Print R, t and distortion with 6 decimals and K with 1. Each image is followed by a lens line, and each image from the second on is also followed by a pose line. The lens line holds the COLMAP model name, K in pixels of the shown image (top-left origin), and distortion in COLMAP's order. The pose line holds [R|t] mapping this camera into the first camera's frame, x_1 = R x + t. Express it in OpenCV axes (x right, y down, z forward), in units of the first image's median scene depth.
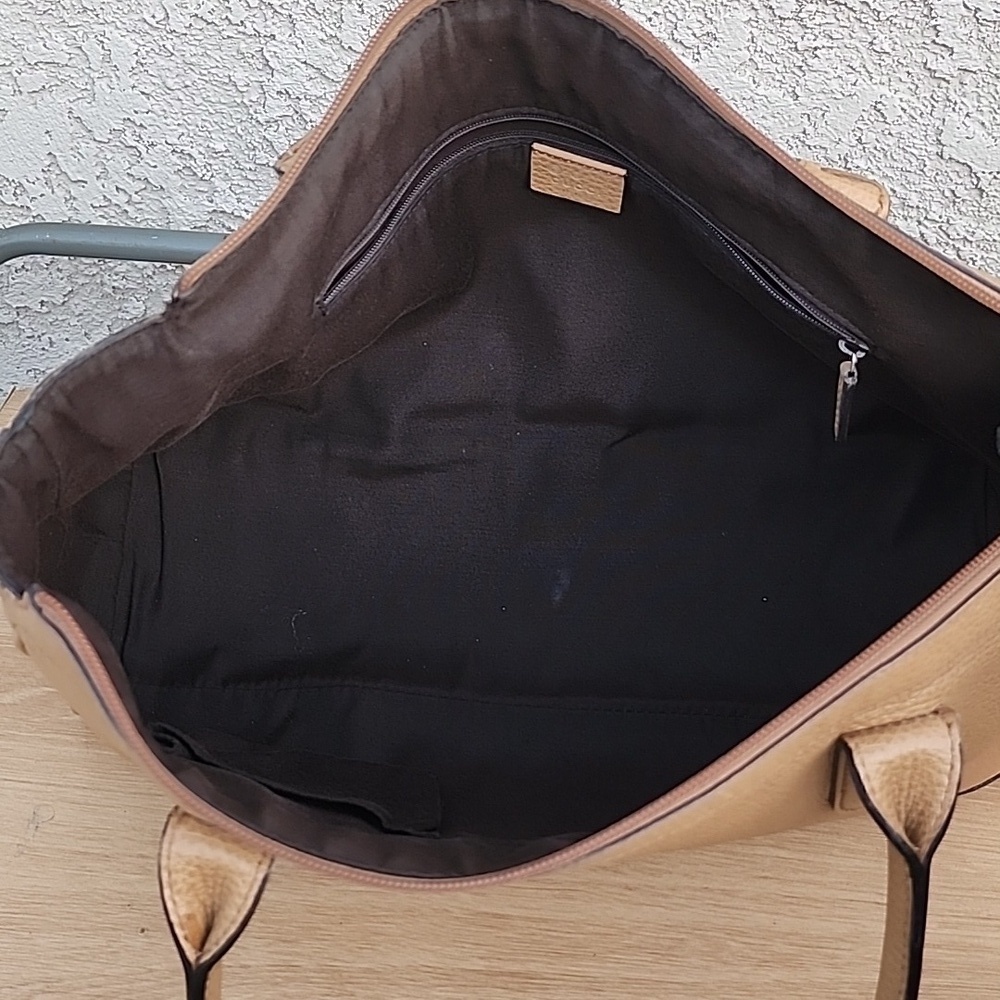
lens RADIAL K [[1433.1, 0, 497.4], [0, 1433.1, 477.6], [0, 0, 1]] dist [0.113284, -0.253130]
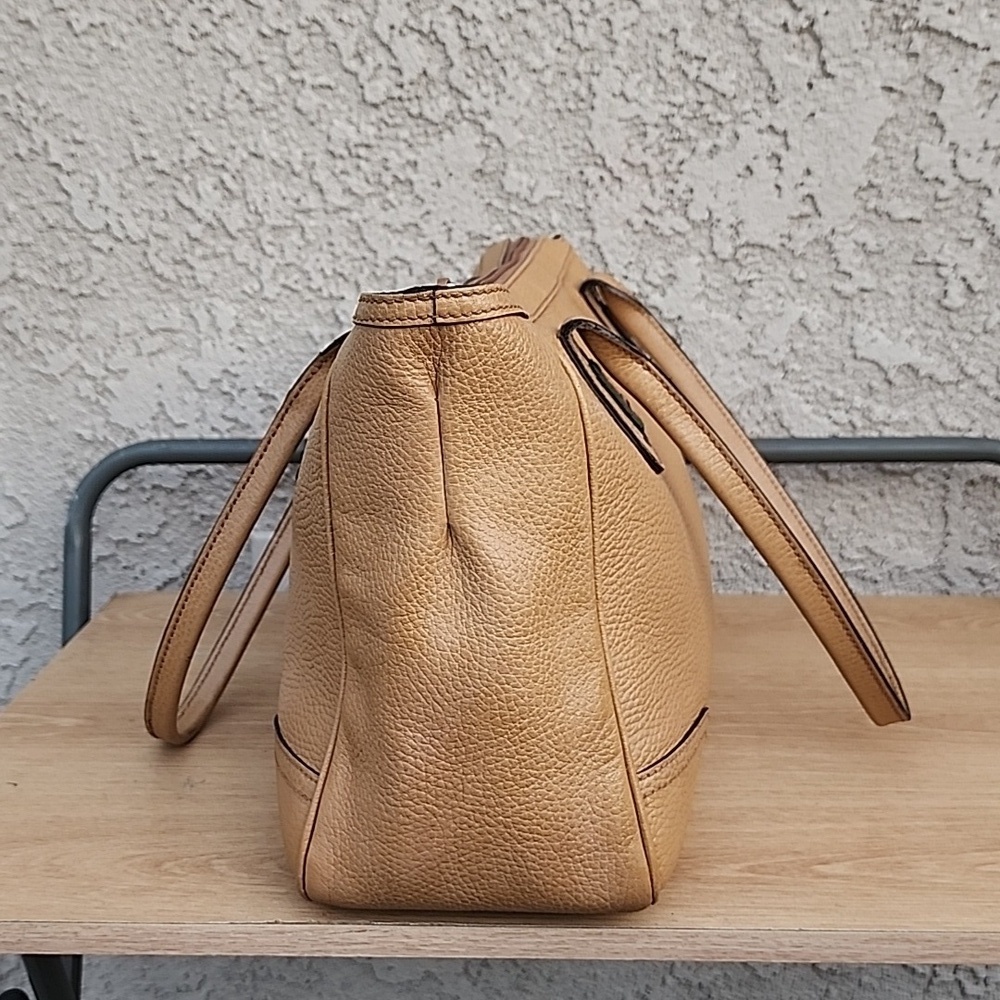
lens RADIAL K [[1433.6, 0, 506.6], [0, 1433.6, 500.2], [0, 0, 1]] dist [0.151618, -0.394967]
pose [[0.997212, -0.043864, 0.060369, -0.094780], [0.063731, 0.921451, -0.383232, 0.384109], [-0.038817, 0.386011, 0.921677, -0.147976]]
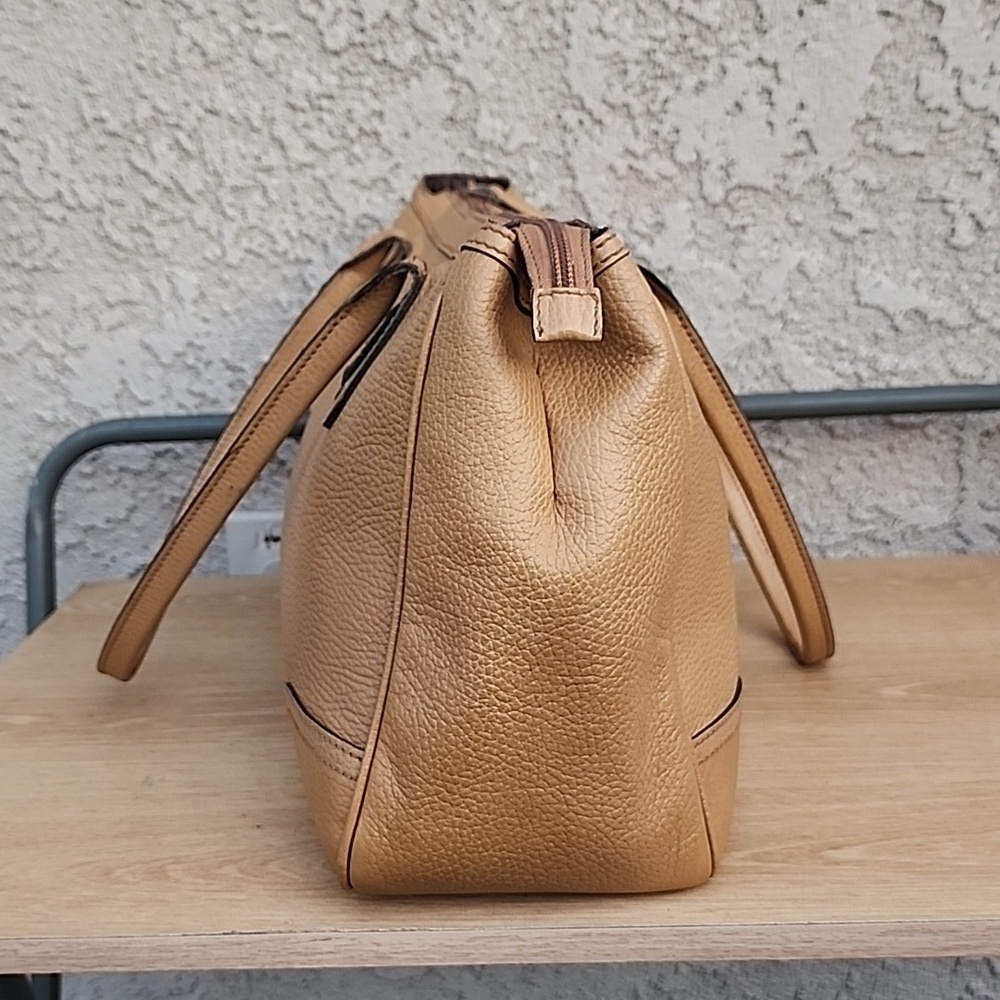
lens RADIAL K [[1443.2, 0, 496.6], [0, 1443.2, 508.5], [0, 0, 1]] dist [0.126742, -0.332483]
pose [[0.995853, -0.079634, 0.043987, -0.068715], [0.090242, 0.925923, -0.366775, 0.368324], [-0.011521, 0.369223, 0.929269, -0.081402]]
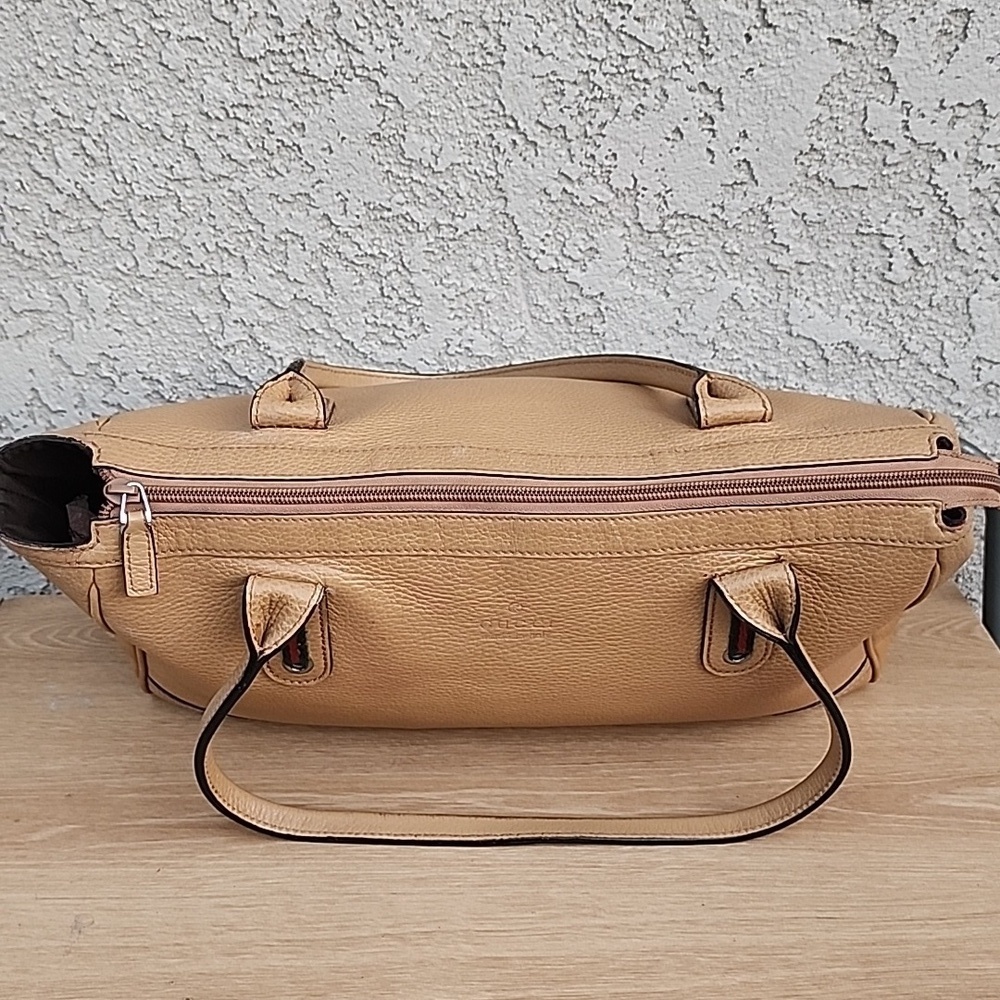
lens RADIAL K [[1430.9, 0, 499.0], [0, 1430.9, 512.6], [0, 0, 1]] dist [0.154456, -0.392536]
pose [[0.993443, -0.076979, 0.084534, -0.050619], [0.090975, 0.980056, -0.176673, 0.117201], [-0.069248, 0.183205, 0.980633, -0.142229]]
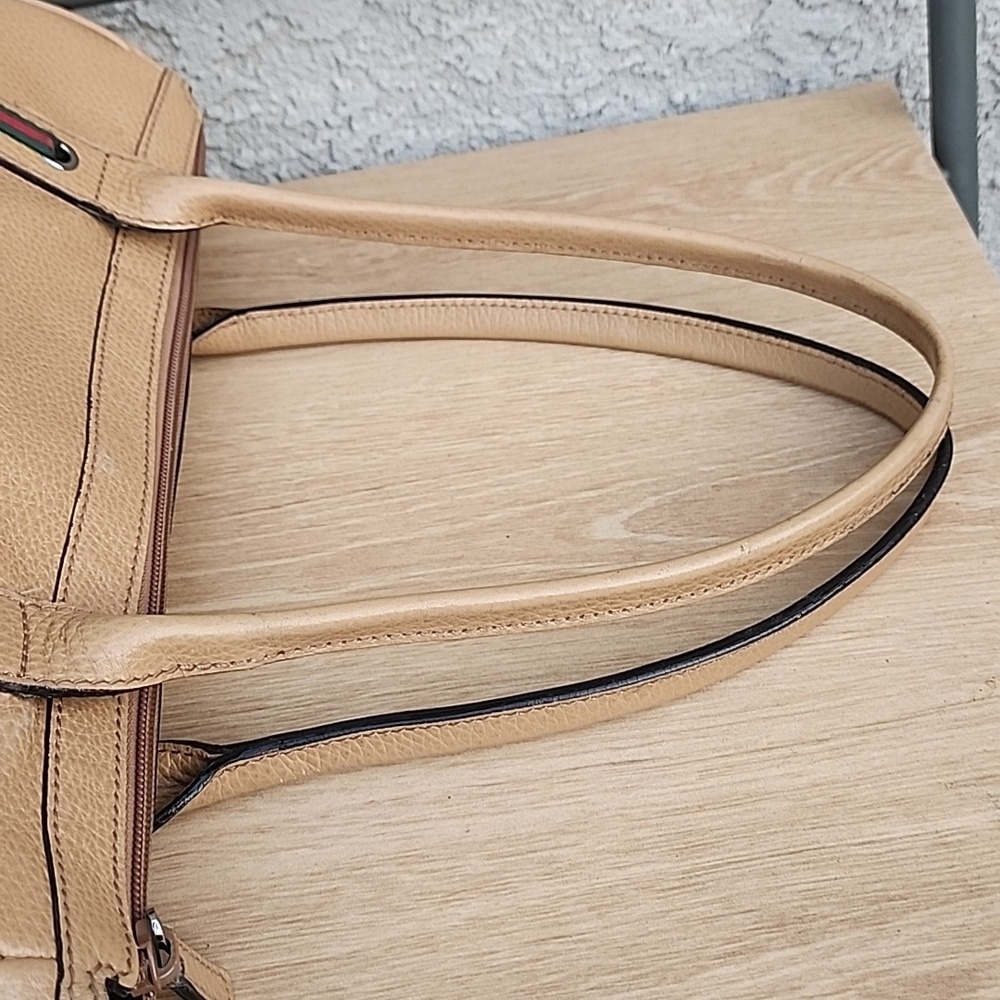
lens RADIAL K [[1443.2, 0, 496.6], [0, 1443.2, 508.5], [0, 0, 1]] dist [0.126742, -0.332483]
pose [[0.971493, -0.237068, 0.000072, 0.177783], [0.234341, 0.960363, 0.150951, 0.044210], [-0.035854, -0.146631, 0.988541, 0.251199]]
